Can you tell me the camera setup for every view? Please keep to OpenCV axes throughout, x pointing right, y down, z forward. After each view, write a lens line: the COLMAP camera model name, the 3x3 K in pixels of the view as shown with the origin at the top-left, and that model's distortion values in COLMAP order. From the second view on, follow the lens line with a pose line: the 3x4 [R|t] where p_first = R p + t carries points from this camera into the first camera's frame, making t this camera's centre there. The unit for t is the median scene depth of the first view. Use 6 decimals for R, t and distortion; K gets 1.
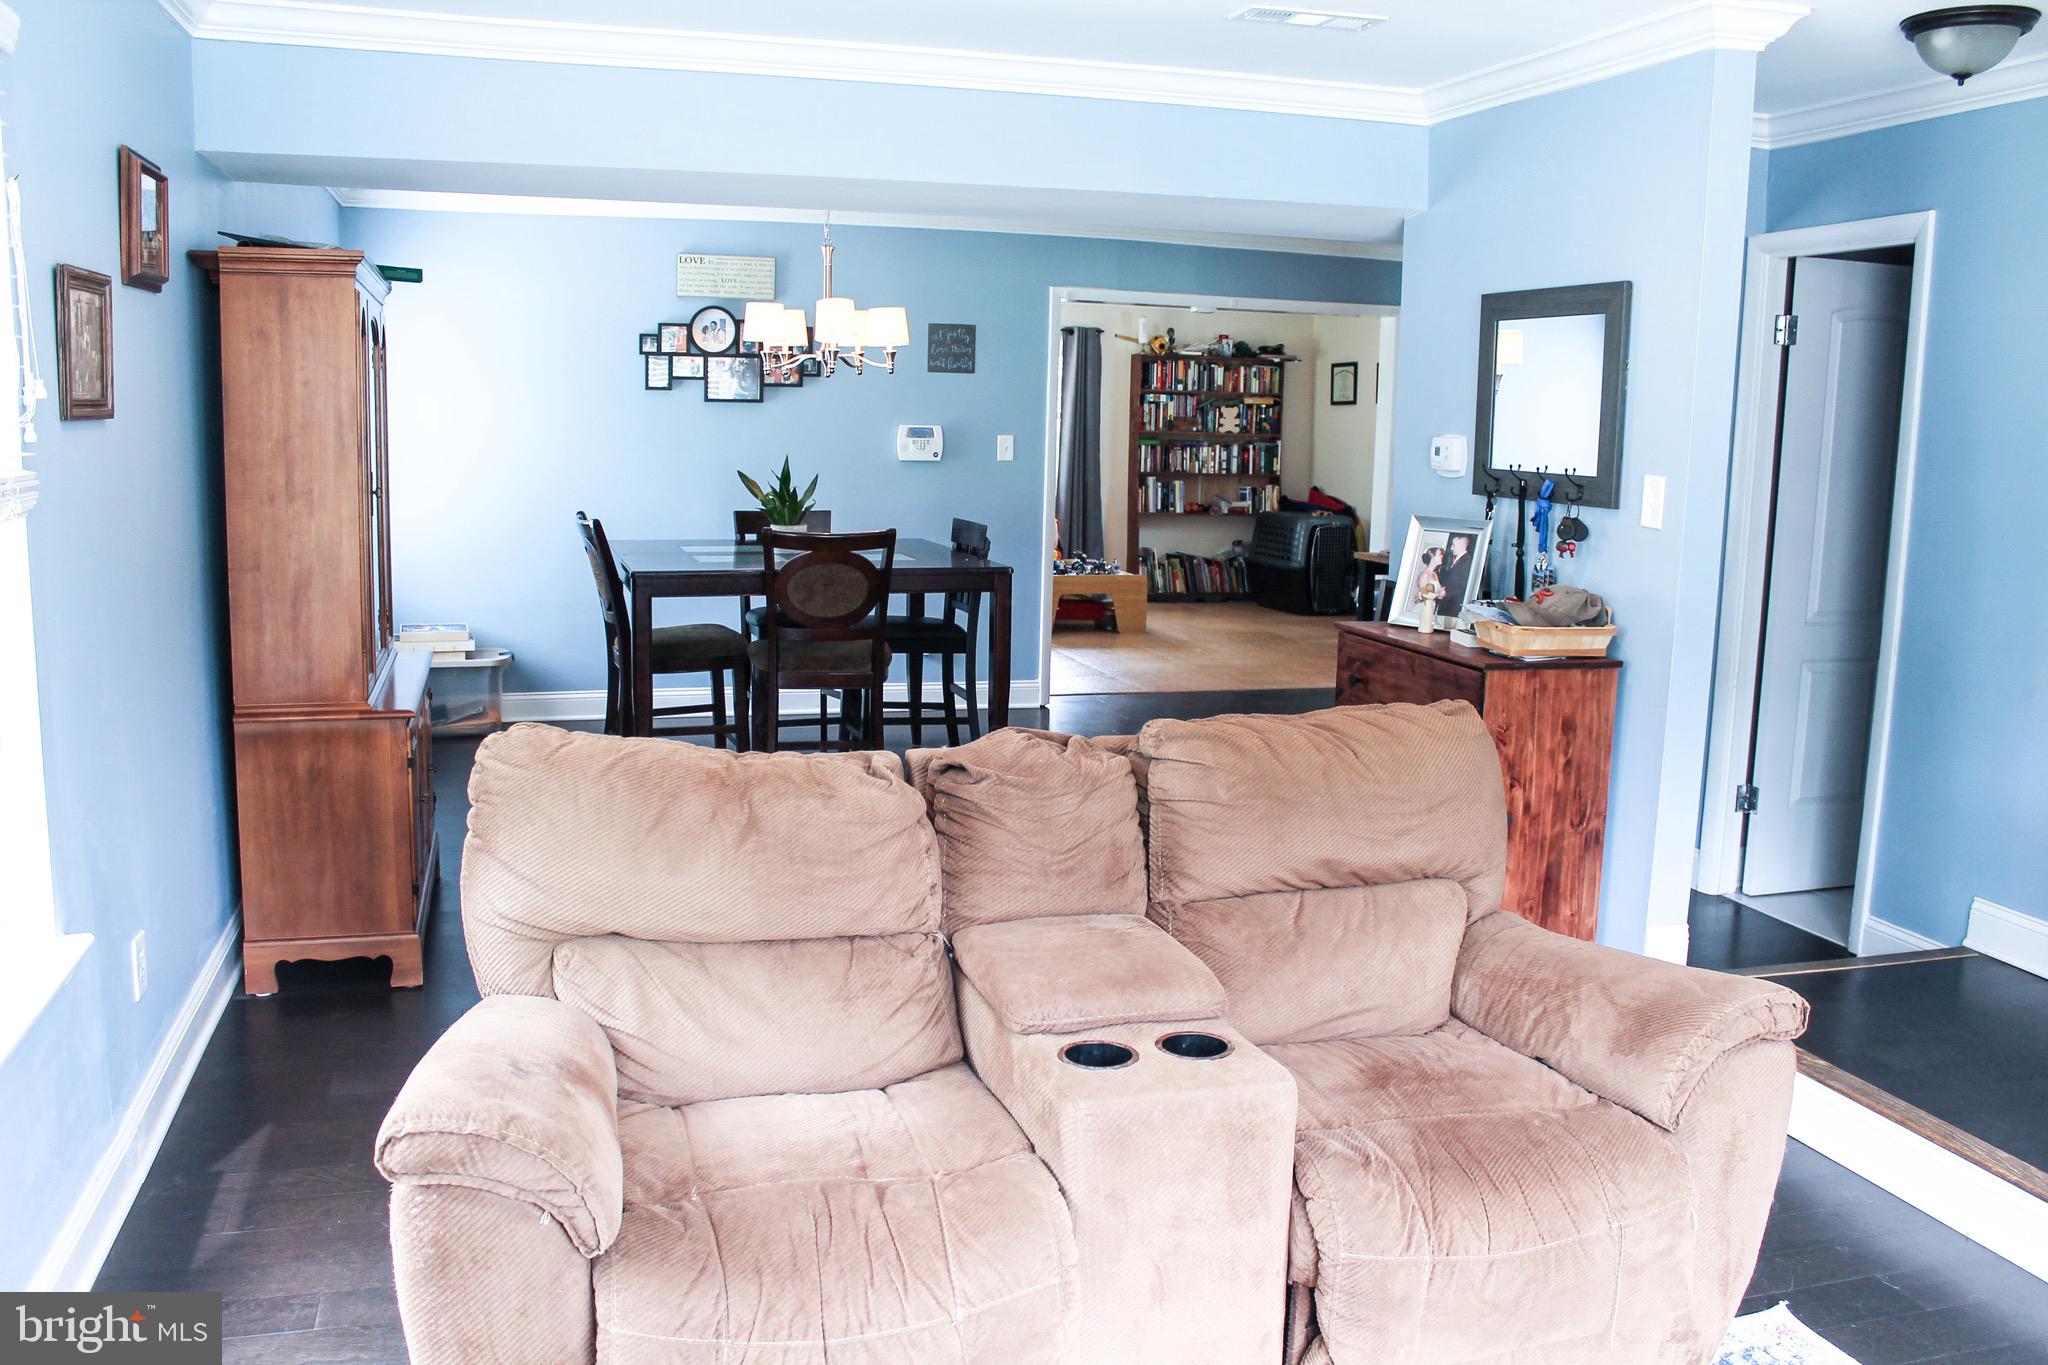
lens RADIAL K [[1719.4, 0, 1024.0], [0, 1719.4, 682.5], [0, 0, 1]] dist [-0.110165, 0.011210]
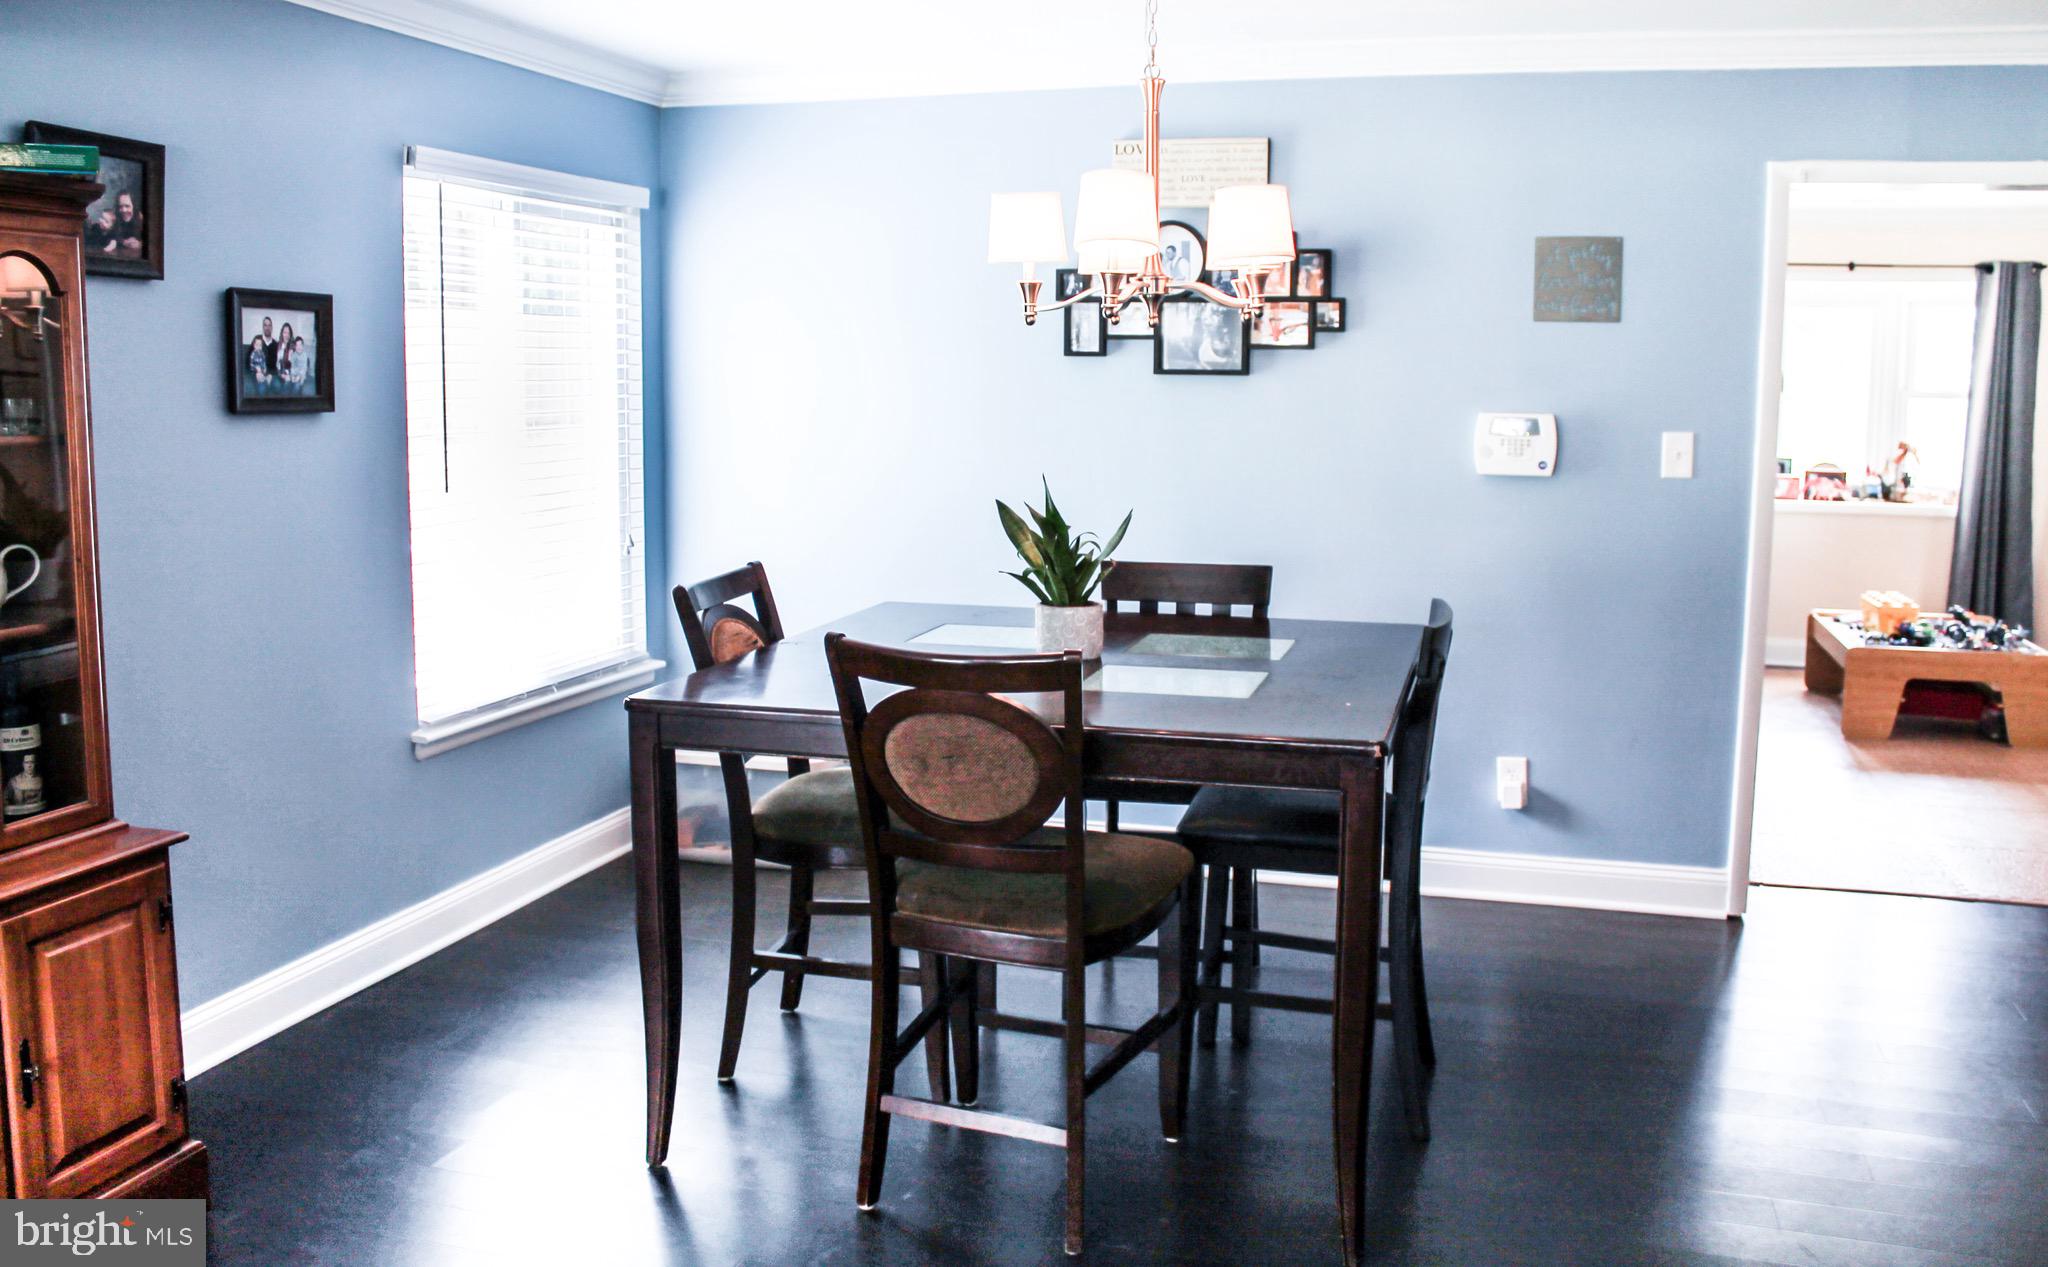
lens RADIAL K [[1727.9, 0, 1023.6], [0, 1727.9, 598.9], [0, 0, 1]] dist [-0.216309, 0.227647]
pose [[0.832410, 0.055950, -0.551328, 0.164277], [-0.074014, 0.997201, -0.010549, -0.096917], [0.549195, 0.049587, 0.834222, 0.607515]]
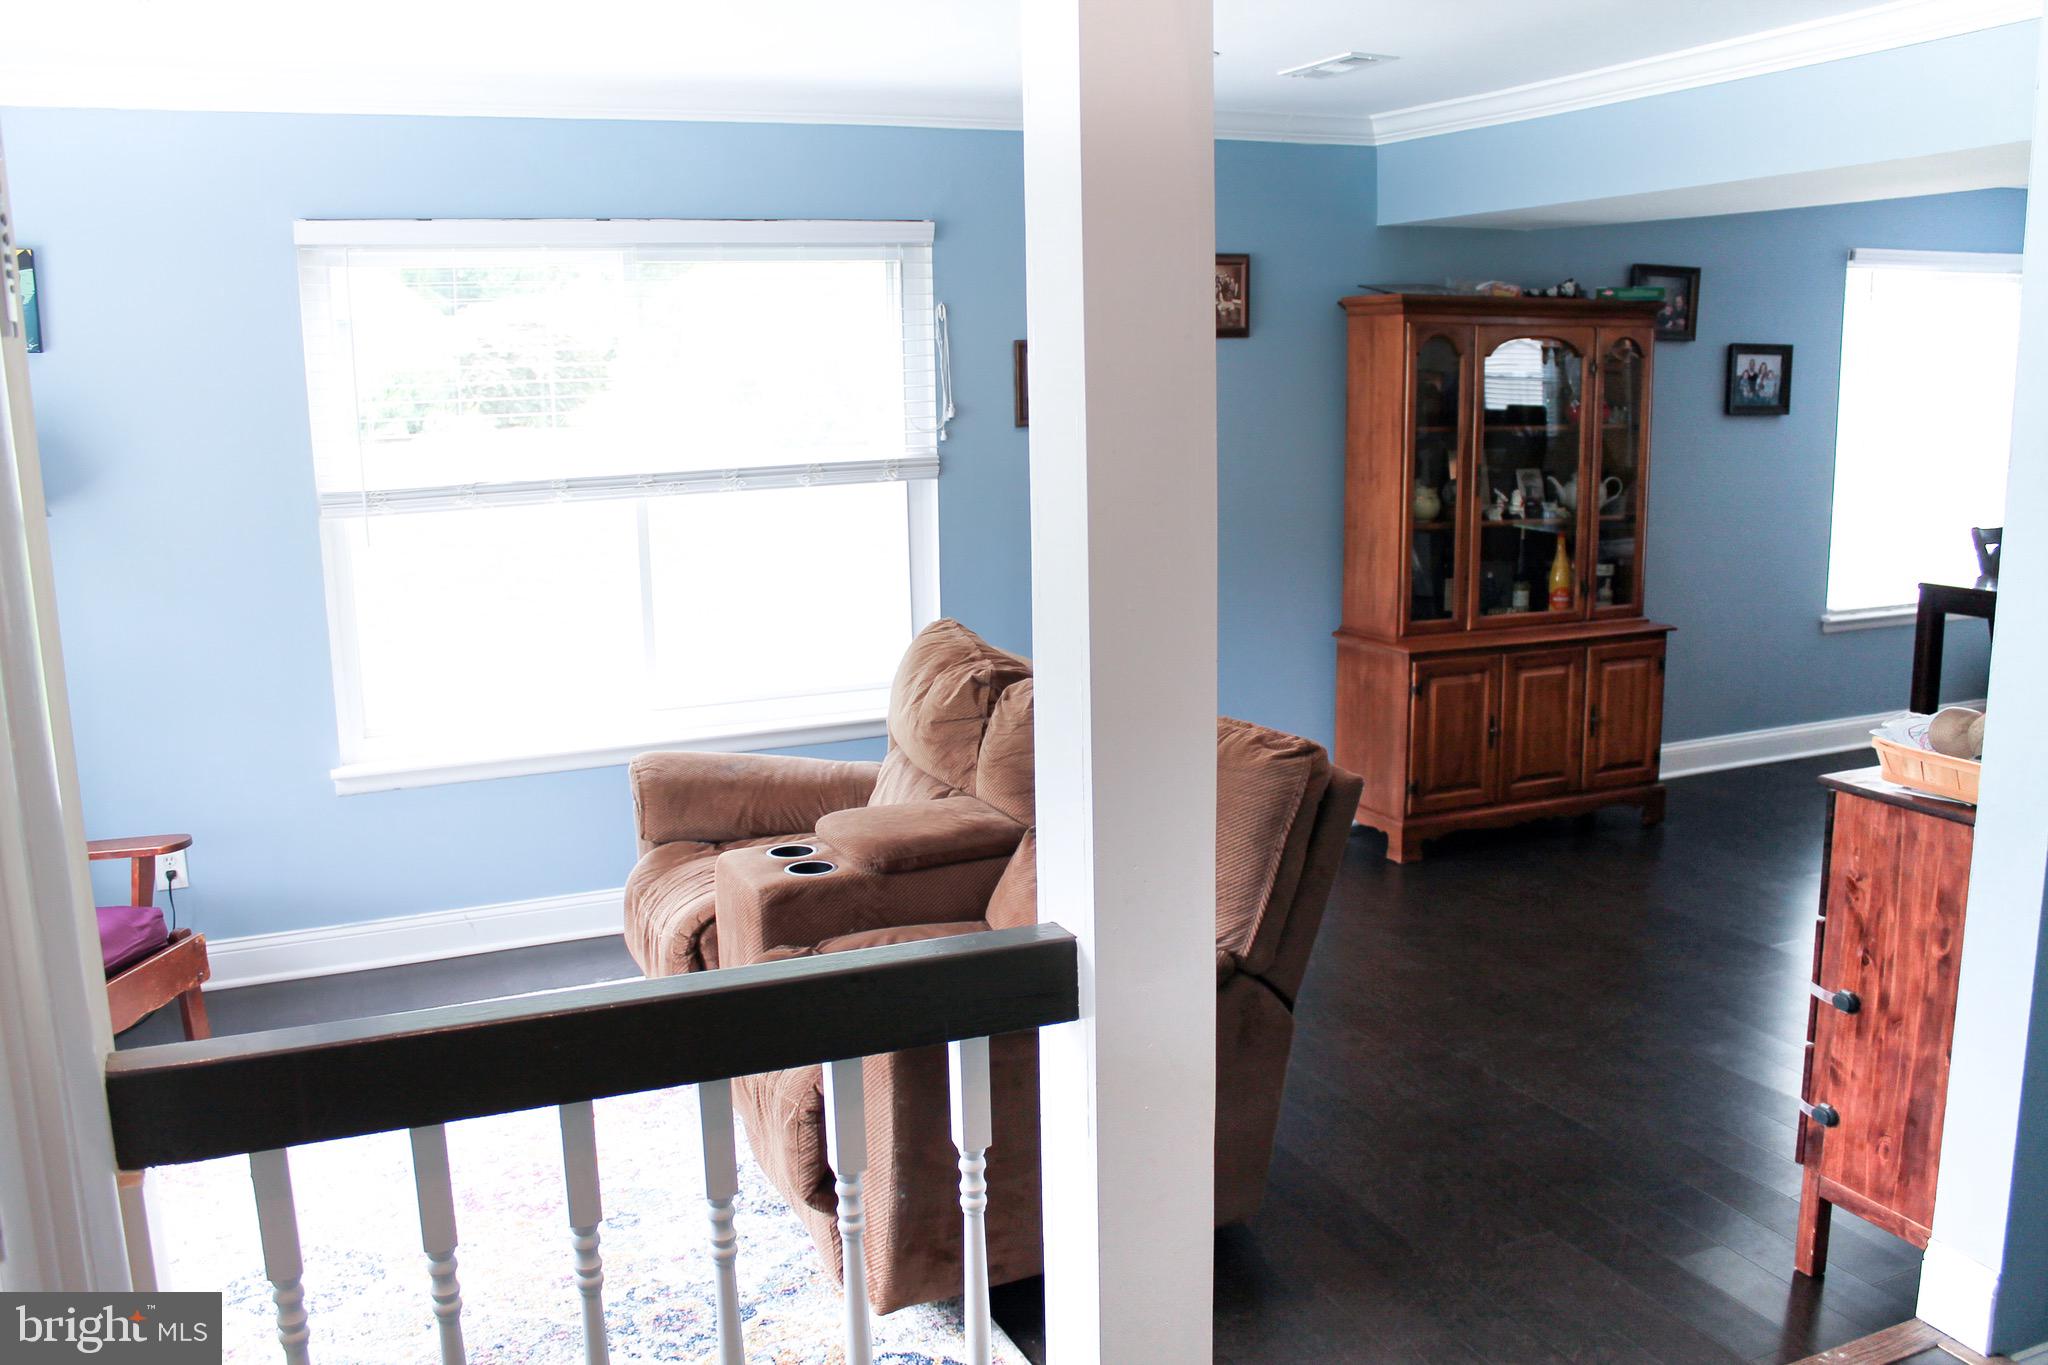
lens RADIAL K [[1719.4, 0, 1024.0], [0, 1719.4, 682.5], [0, 0, 1]] dist [-0.110165, 0.011210]
pose [[0.122737, 0.155376, -0.980201, 0.617274], [-0.134148, 0.981201, 0.138737, -0.069692], [0.983331, 0.114464, 0.141273, 0.373177]]
